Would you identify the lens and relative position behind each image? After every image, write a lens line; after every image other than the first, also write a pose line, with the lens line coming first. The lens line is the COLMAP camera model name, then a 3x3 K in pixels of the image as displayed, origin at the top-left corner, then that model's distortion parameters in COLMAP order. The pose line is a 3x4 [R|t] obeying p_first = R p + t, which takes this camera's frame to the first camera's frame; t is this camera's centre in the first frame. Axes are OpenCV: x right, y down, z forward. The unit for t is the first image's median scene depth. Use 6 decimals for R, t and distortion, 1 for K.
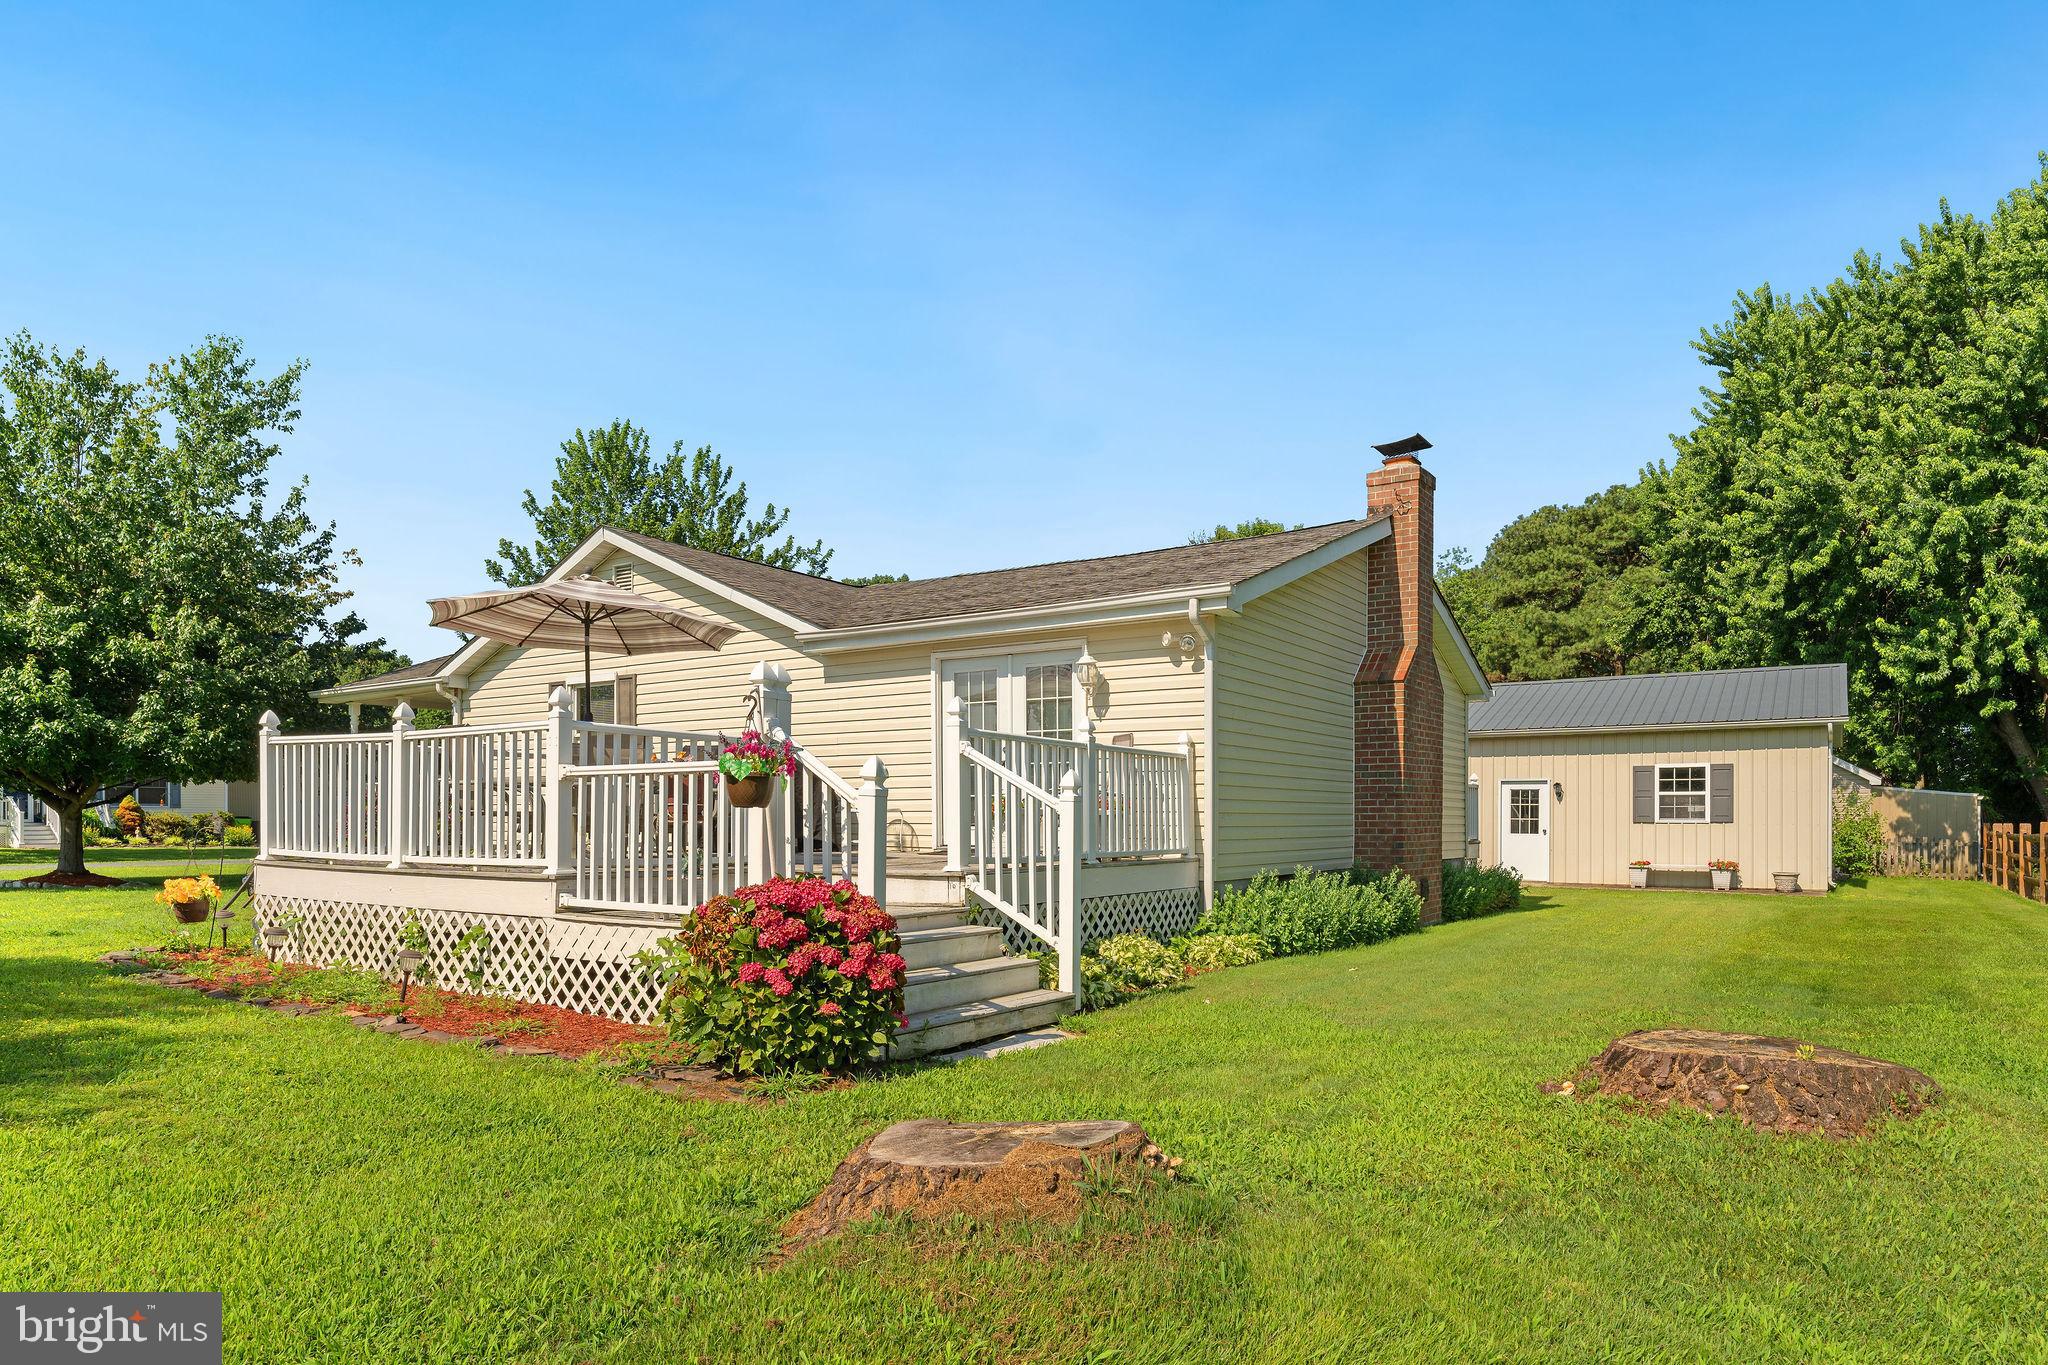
lens RADIAL K [[1180.3, 0, 1024.7], [0, 1180.3, 829.9], [0, 0, 1]] dist [-0.003098, -0.002344]
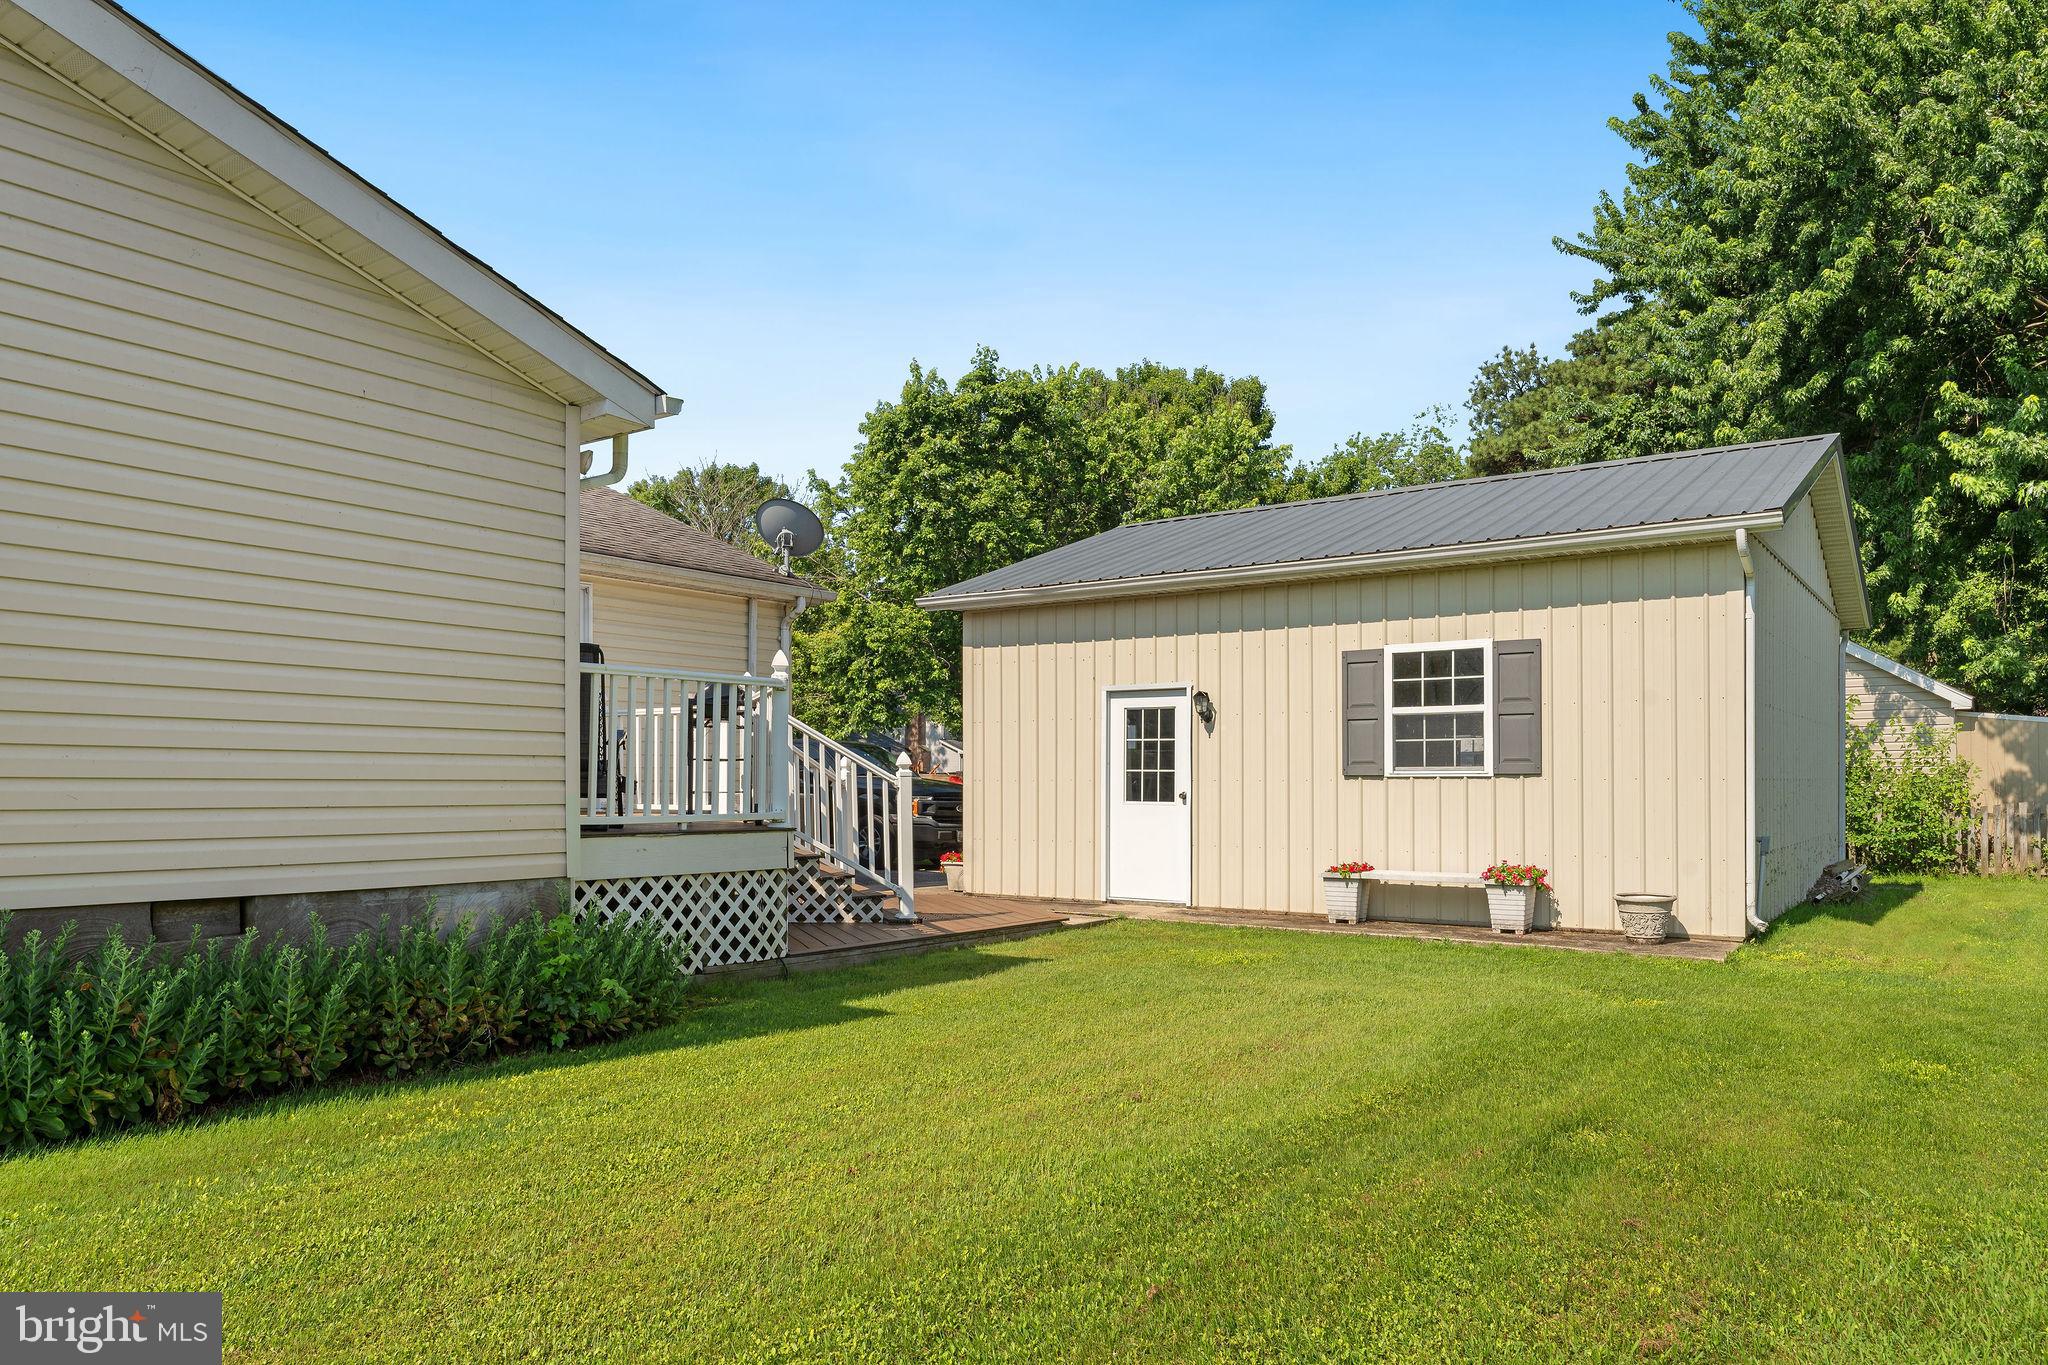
lens RADIAL K [[1368.2, 0, 1029.6], [0, 1368.2, 783.2], [0, 0, 1]] dist [0.004022, -0.001591]
pose [[0.999791, -0.003330, -0.020176, 0.348408], [0.003175, 0.999965, -0.007709, -0.000072], [0.020201, 0.007644, 0.999767, 0.407351]]
